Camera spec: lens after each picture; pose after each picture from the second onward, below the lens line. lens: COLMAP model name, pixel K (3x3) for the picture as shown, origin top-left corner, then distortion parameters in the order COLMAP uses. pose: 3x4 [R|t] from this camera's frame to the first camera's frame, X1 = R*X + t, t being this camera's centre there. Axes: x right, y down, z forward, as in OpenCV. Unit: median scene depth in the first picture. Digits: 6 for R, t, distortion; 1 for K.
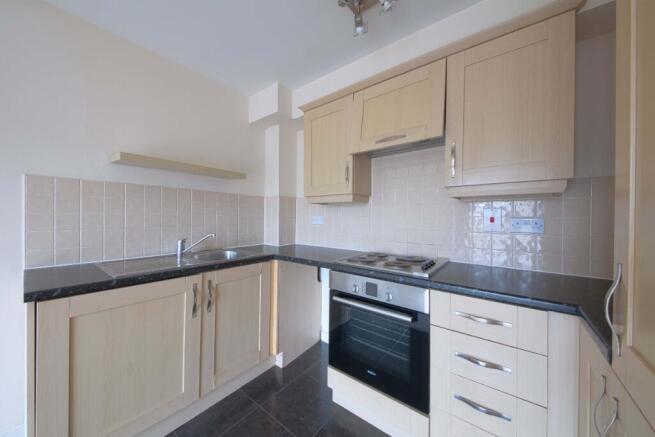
lens RADIAL K [[225.5, 0, 327.8], [0, 225.5, 216.0], [0, 0, 1]] dist [-0.008344, -0.000386]
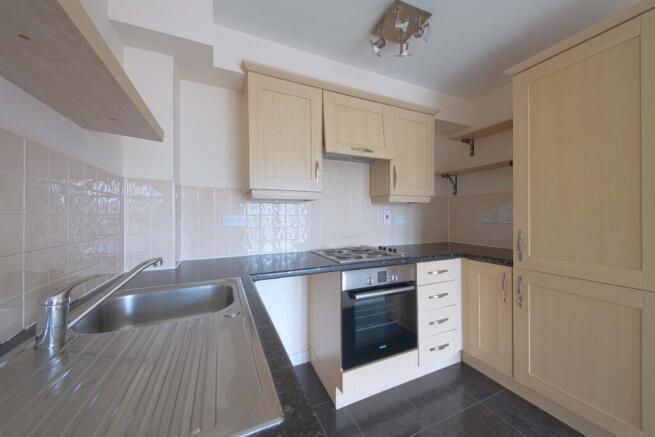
lens RADIAL K [[225.5, 0, 311.6], [0, 225.5, 214.8], [0, 0, 1]] dist [-0.008344, -0.000386]
pose [[0.491699, -0.004883, 0.870752, -0.984734], [0.002083, 0.999988, 0.004431, -0.005852], [-0.870763, -0.000365, 0.491703, 0.717521]]
